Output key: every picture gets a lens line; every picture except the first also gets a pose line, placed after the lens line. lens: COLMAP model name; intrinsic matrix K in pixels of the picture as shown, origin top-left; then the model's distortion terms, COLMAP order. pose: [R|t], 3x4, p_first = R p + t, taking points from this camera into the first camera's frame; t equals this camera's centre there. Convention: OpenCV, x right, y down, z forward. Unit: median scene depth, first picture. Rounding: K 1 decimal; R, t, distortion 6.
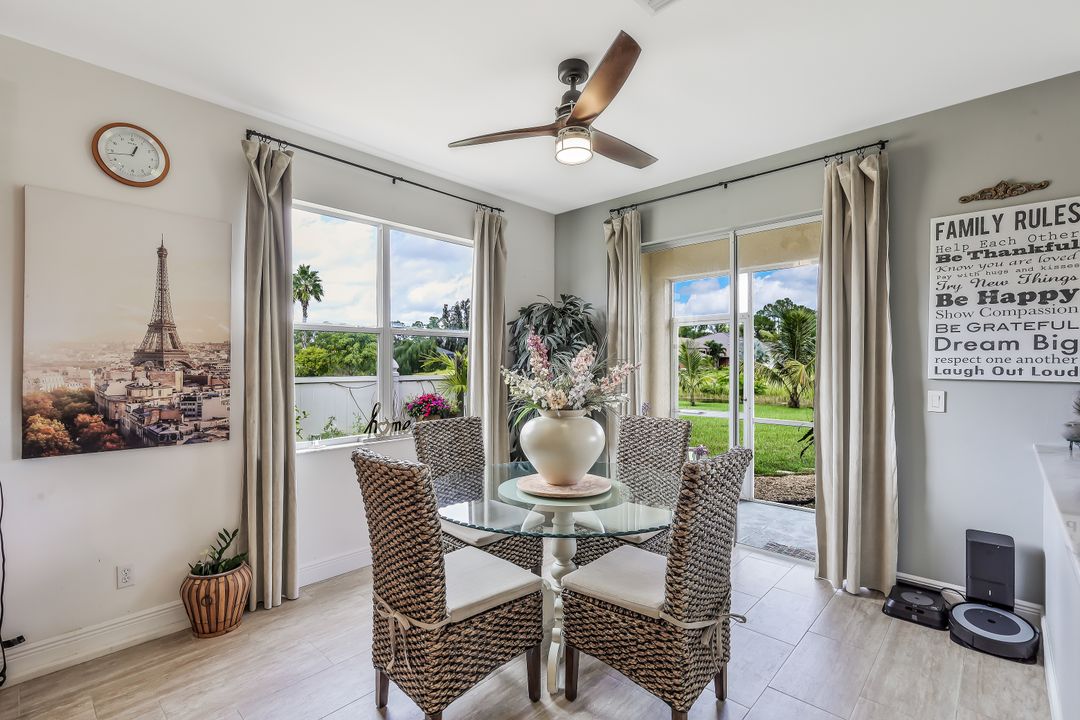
lens RADIAL K [[497.6, 0, 546.2], [0, 497.6, 368.0], [0, 0, 1]] dist [0.001960, 0.000550]
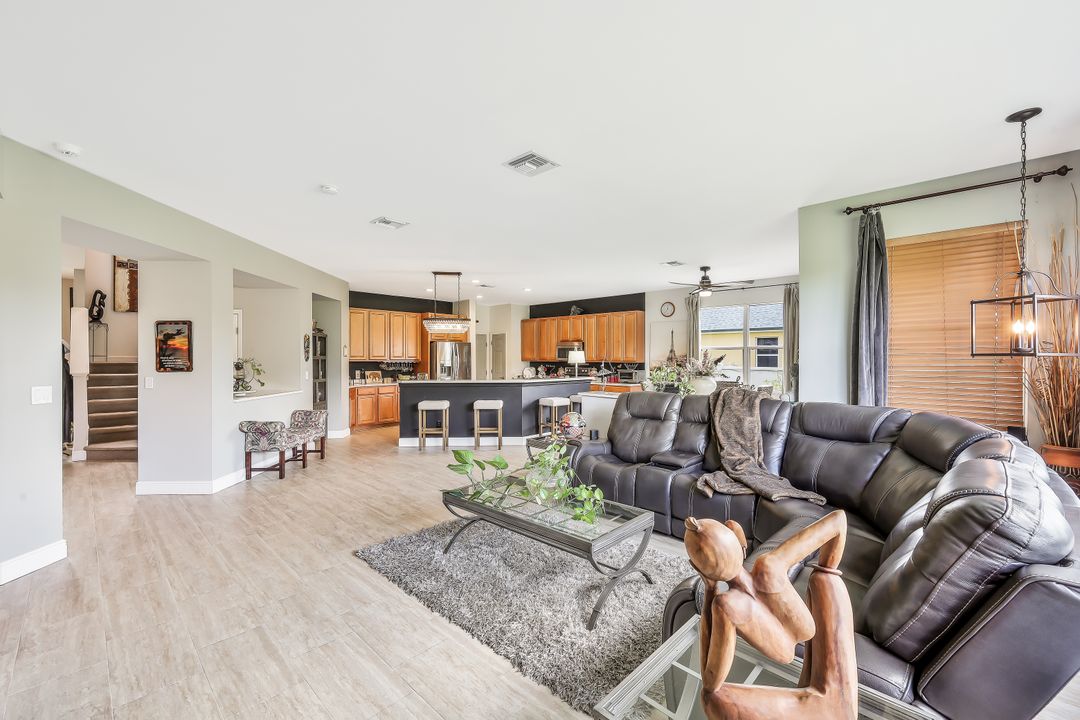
lens RADIAL K [[436.8, 0, 523.8], [0, 436.8, 360.3], [0, 0, 1]] dist [-0.000255, -0.000048]
pose [[-0.052004, 0.009676, -0.998600, 2.656653], [-0.009413, 0.999904, 0.010179, -0.034534], [0.998603, 0.009929, -0.051908, 0.010912]]
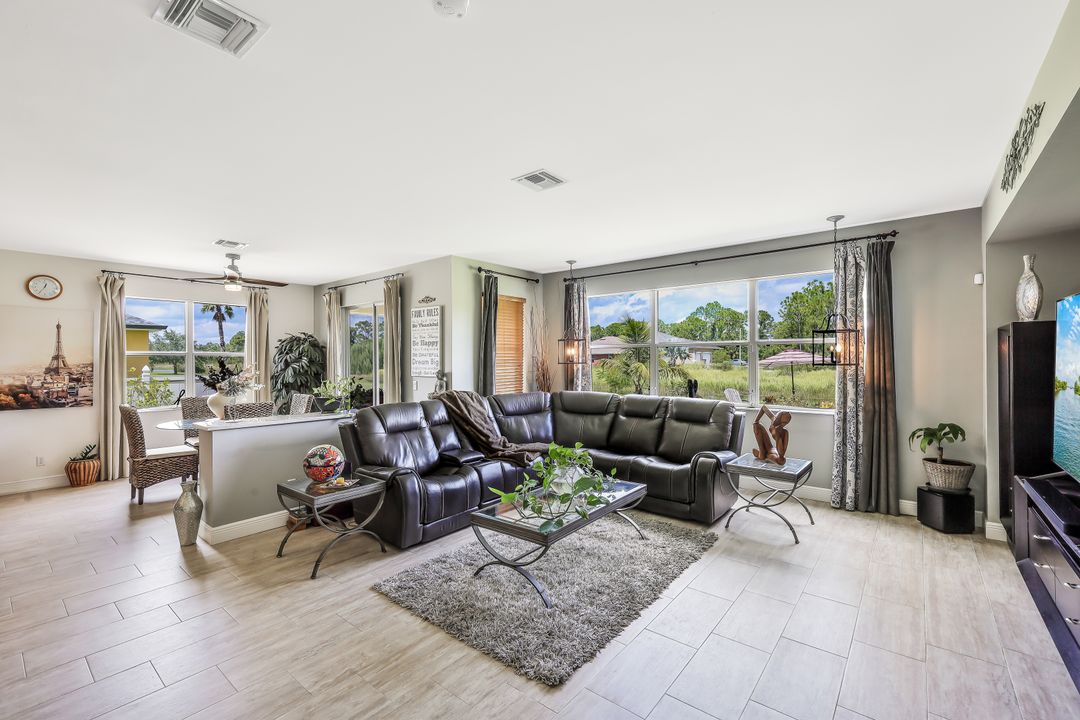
lens RADIAL K [[465.2, 0, 546.4], [0, 465.2, 358.9], [0, 0, 1]] dist [0.003556, 0.000196]
pose [[0.997648, -0.005815, 0.068293, 1.370771], [0.006595, 0.999915, -0.011213, -0.034780], [-0.068222, 0.011637, 0.997602, -1.355157]]
